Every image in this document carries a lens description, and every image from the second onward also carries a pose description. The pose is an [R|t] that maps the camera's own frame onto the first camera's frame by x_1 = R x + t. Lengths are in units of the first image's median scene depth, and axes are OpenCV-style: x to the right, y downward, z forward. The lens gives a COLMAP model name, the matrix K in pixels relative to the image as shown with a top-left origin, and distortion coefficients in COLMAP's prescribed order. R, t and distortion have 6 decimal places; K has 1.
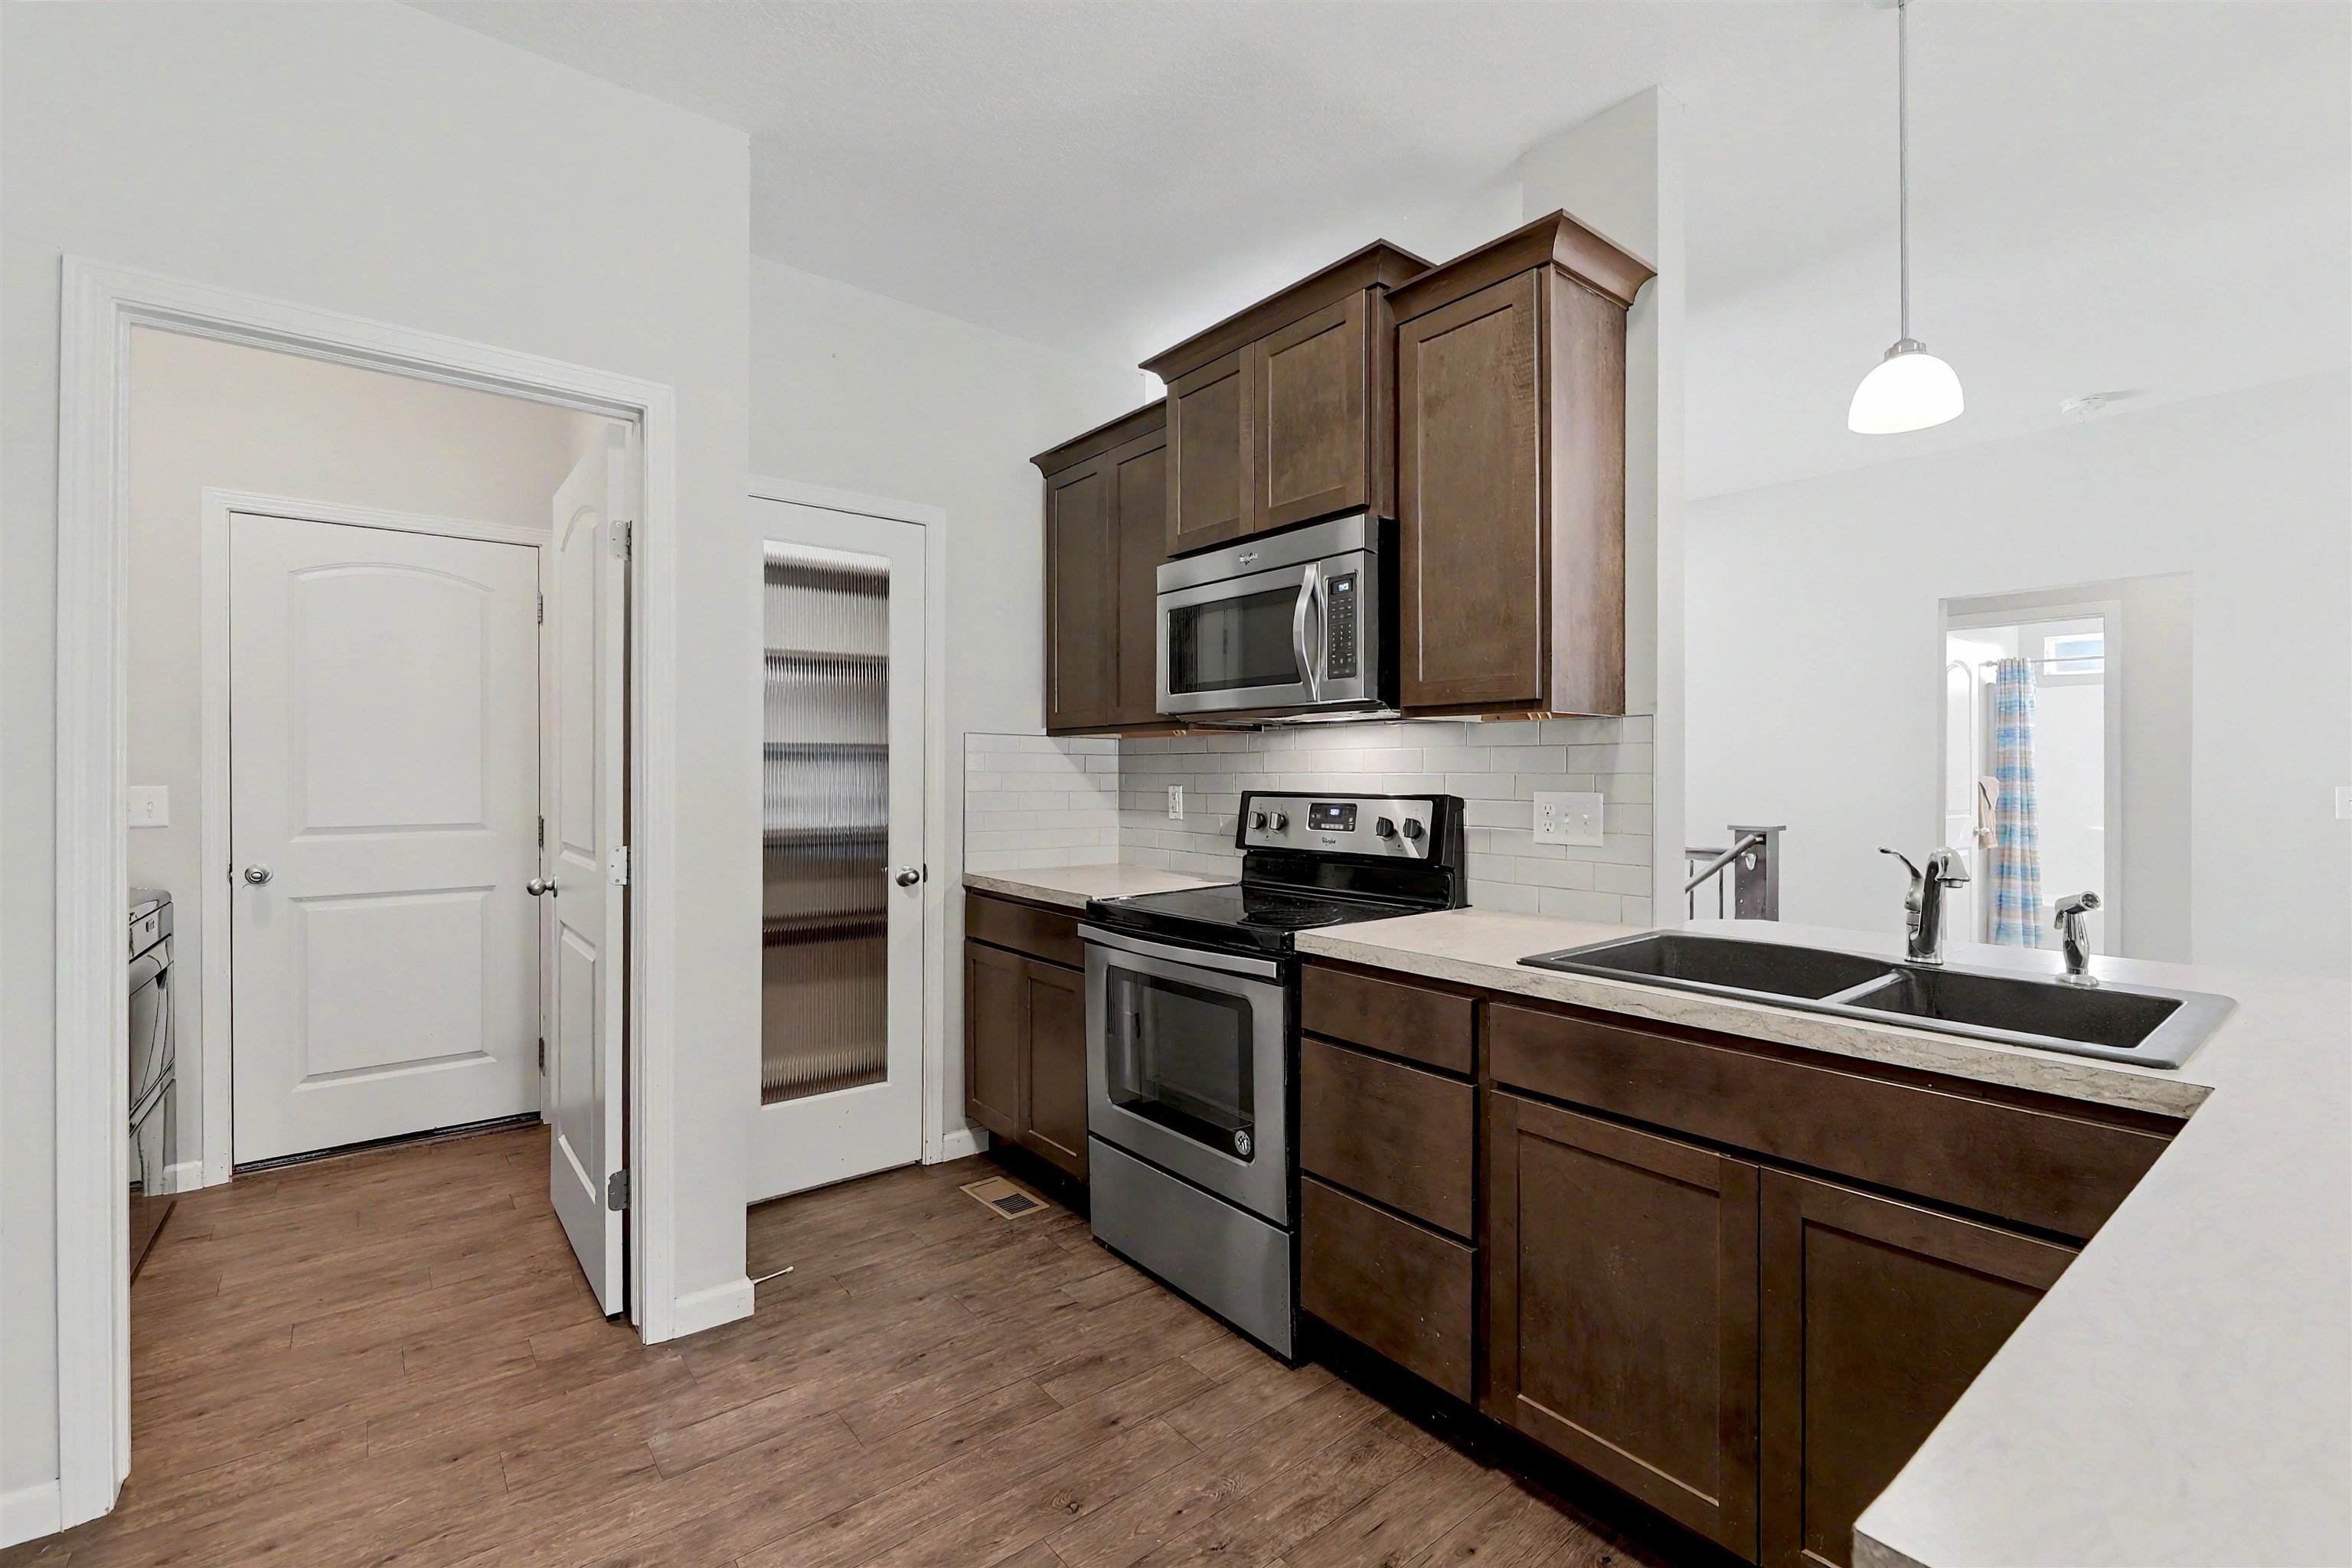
lens RADIAL K [[1017.8, 0, 1180.5], [0, 1017.8, 770.9], [0, 0, 1]] dist [0.003371, -0.003938]
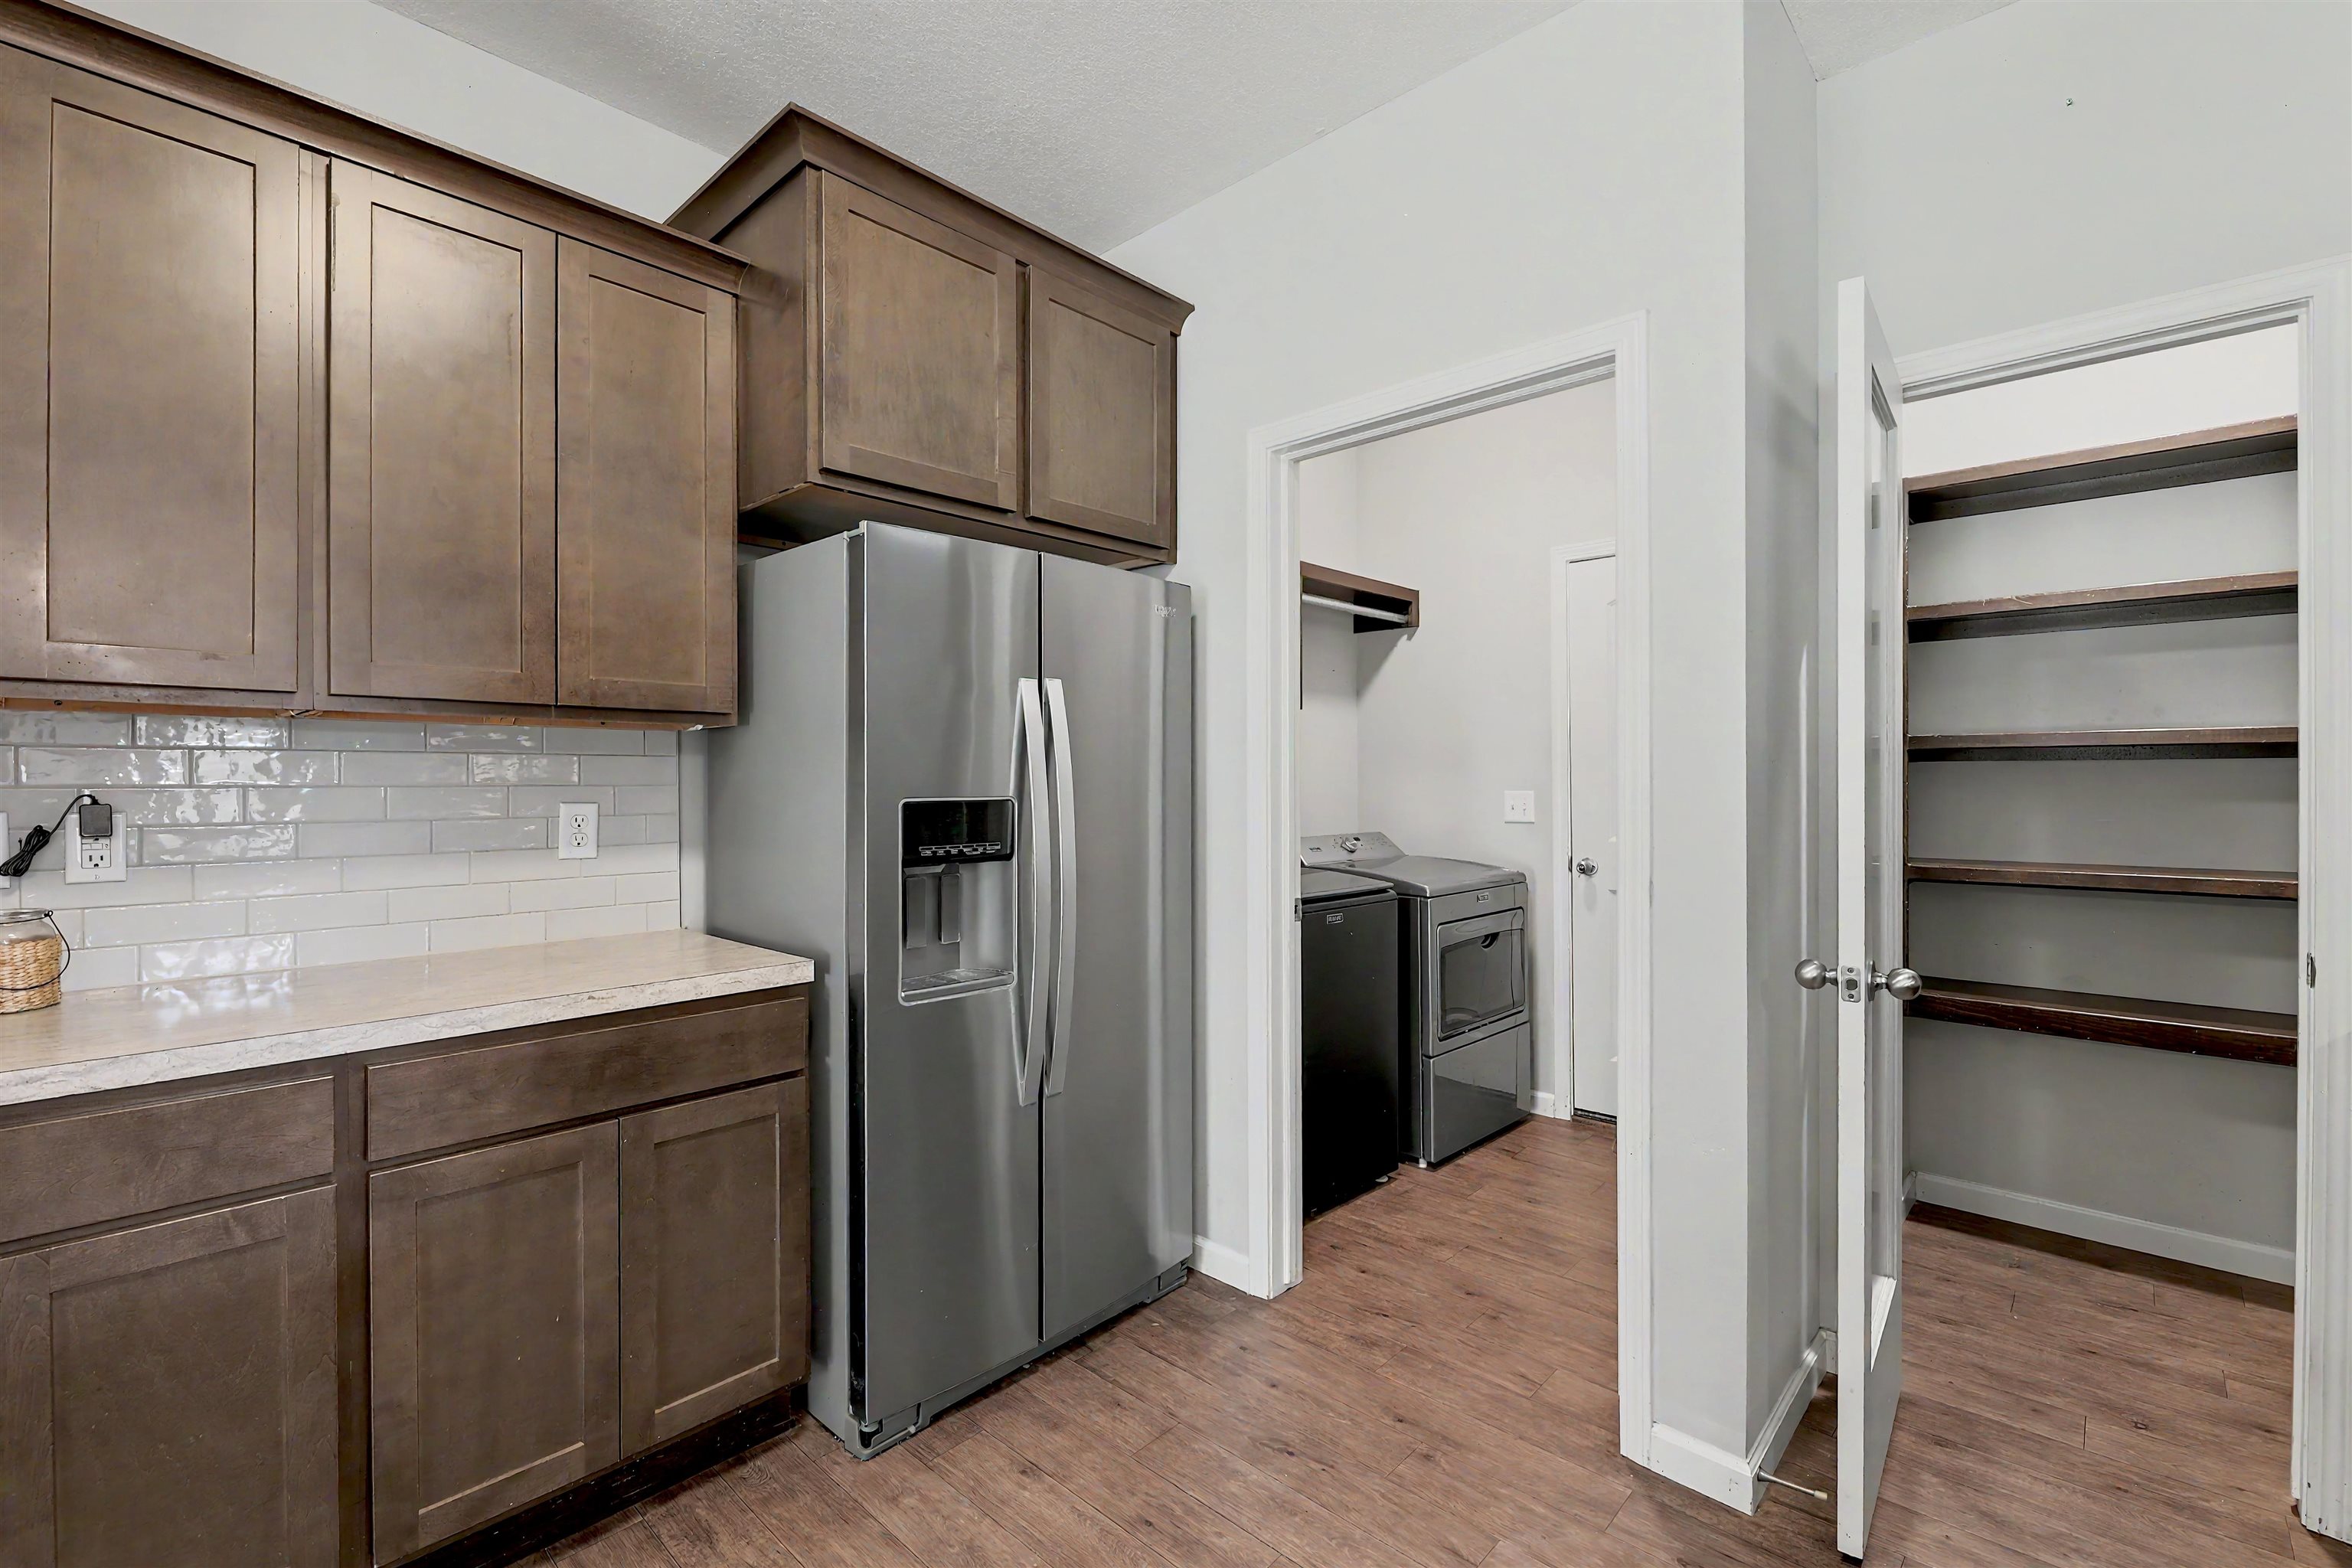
lens RADIAL K [[1017.8, 0, 1178.2], [0, 1017.8, 784.1], [0, 0, 1]] dist [0.003371, -0.003938]
pose [[0.139389, 0.001158, -0.990237, 0.206655], [0.007235, 0.999971, 0.002188, 0.000796], [0.990211, -0.007470, 0.139377, 0.405784]]
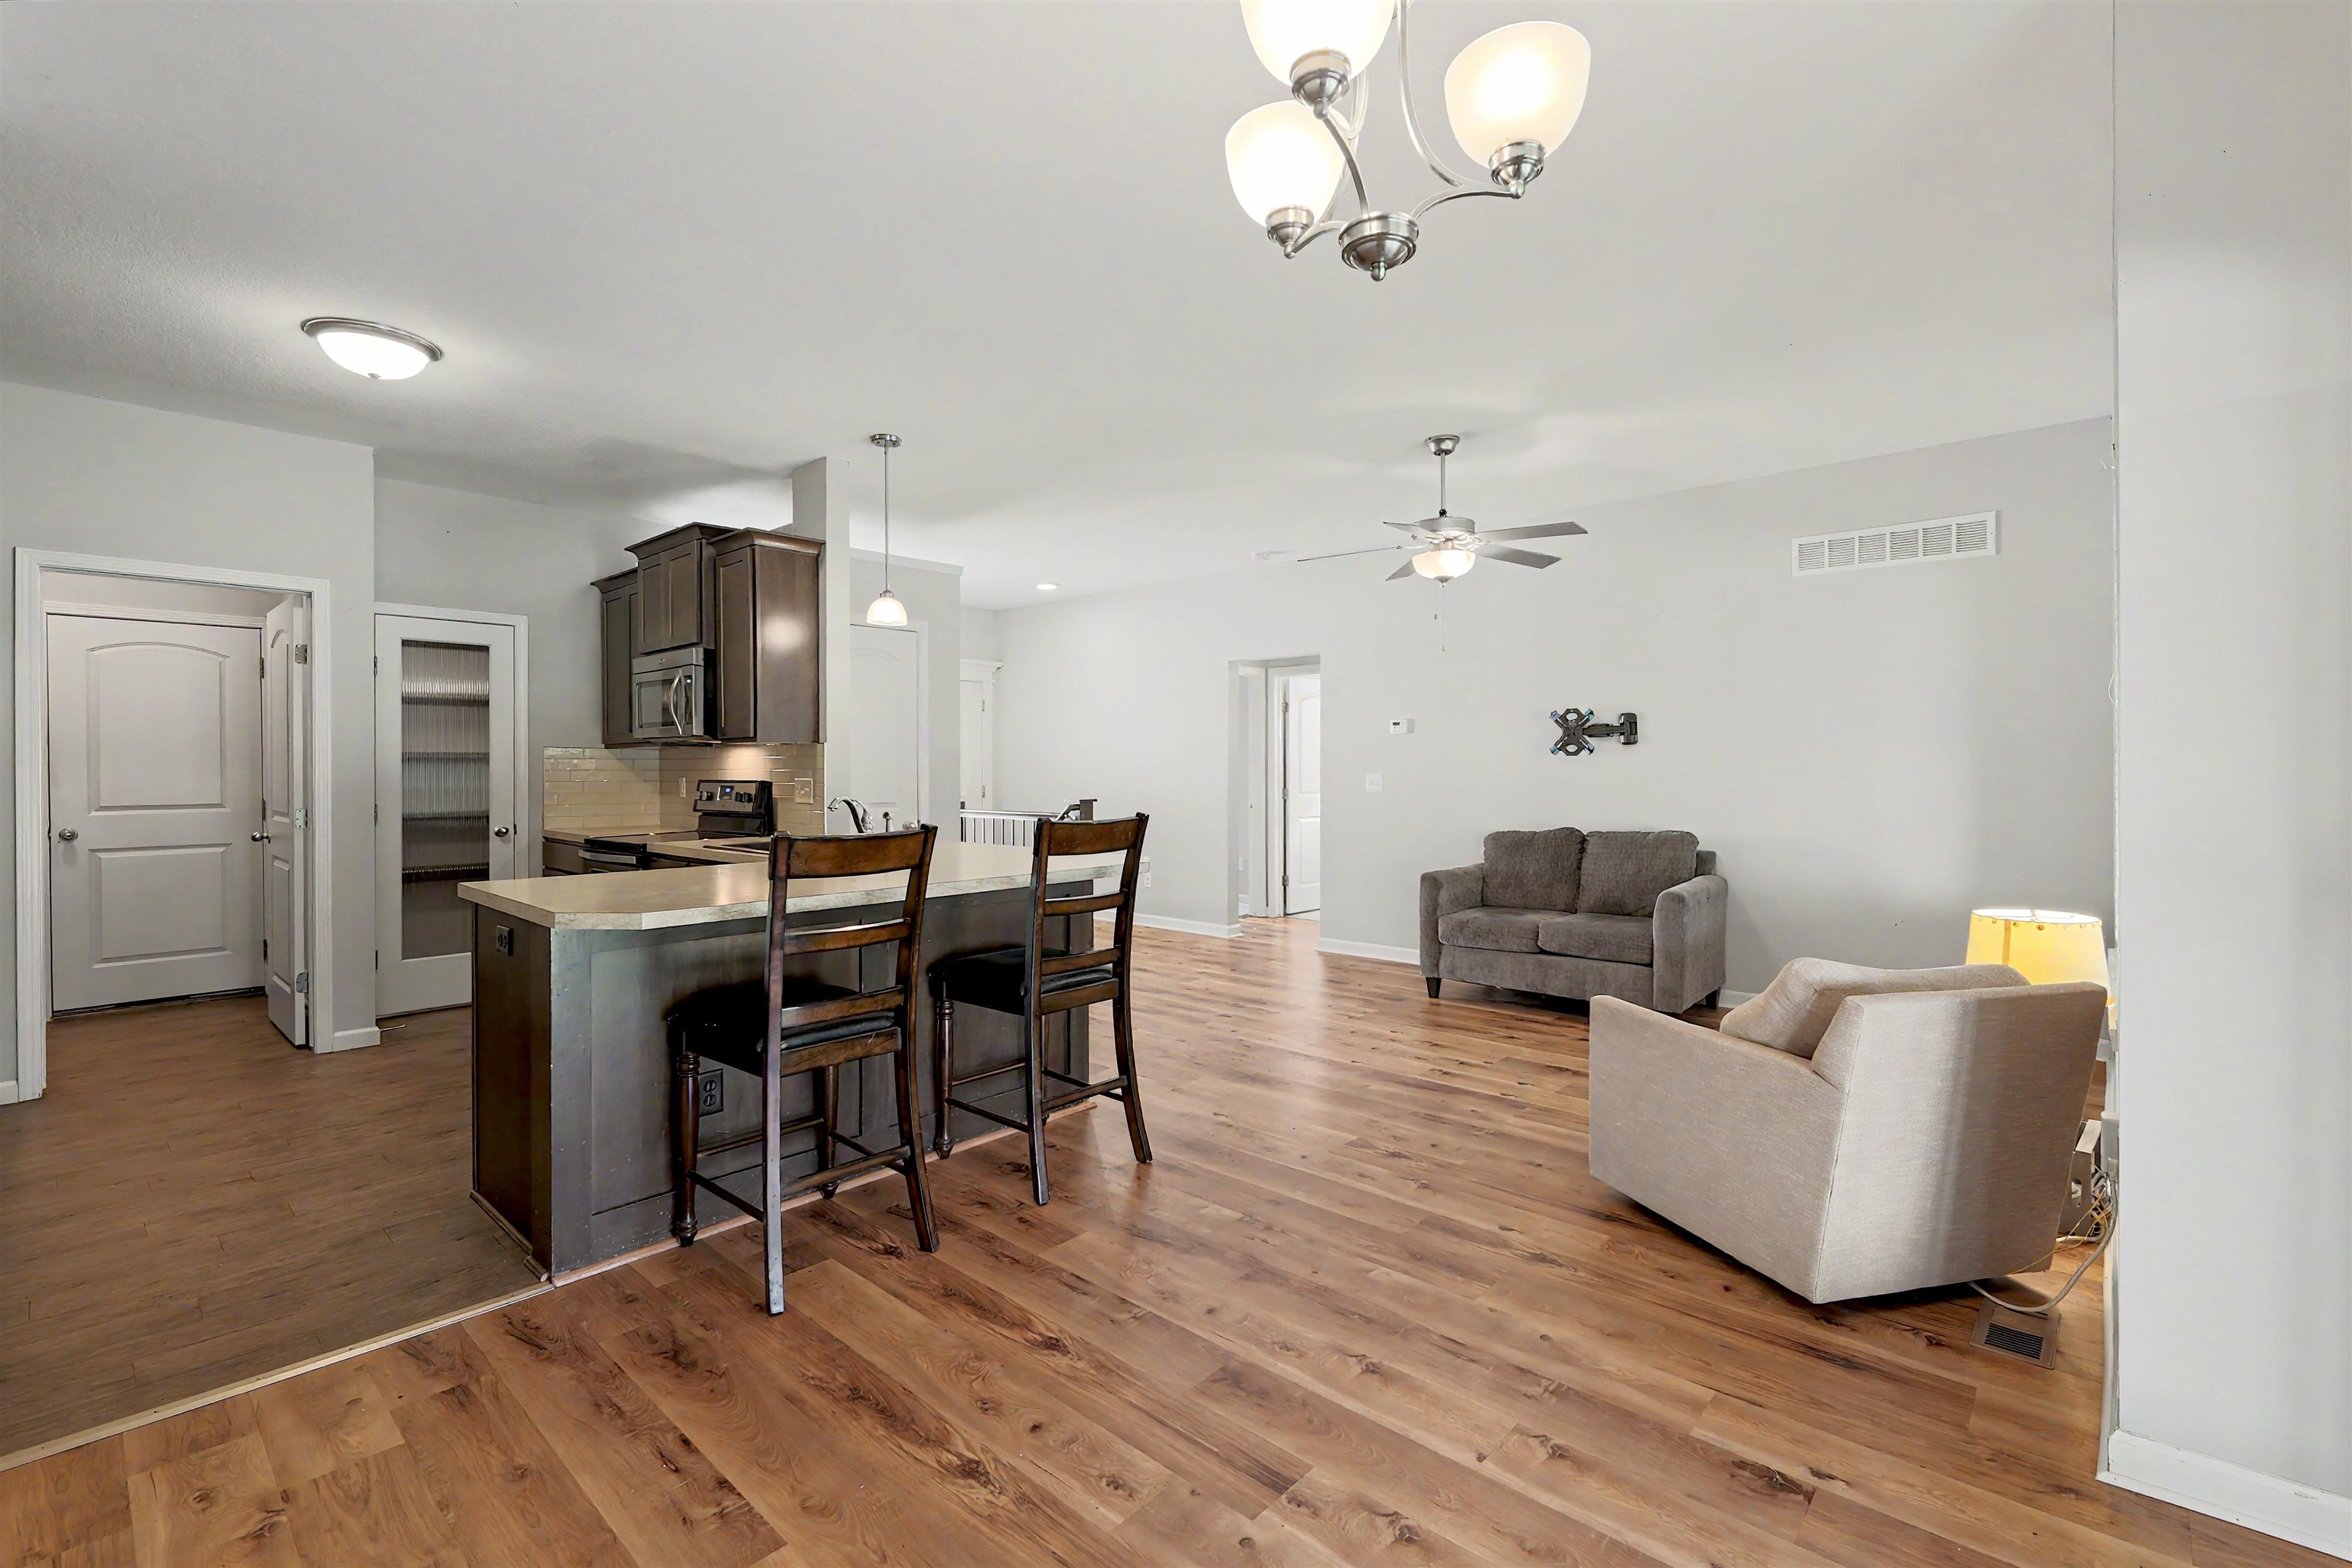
lens RADIAL K [[1017.8, 0, 1181.8], [0, 1017.8, 768.9], [0, 0, 1]] dist [0.003371, -0.003938]
pose [[0.987228, -0.006012, 0.159198, 0.661237], [0.005509, 0.999978, 0.003599, -0.001436], [-0.159217, -0.002676, 0.987240, -0.983653]]
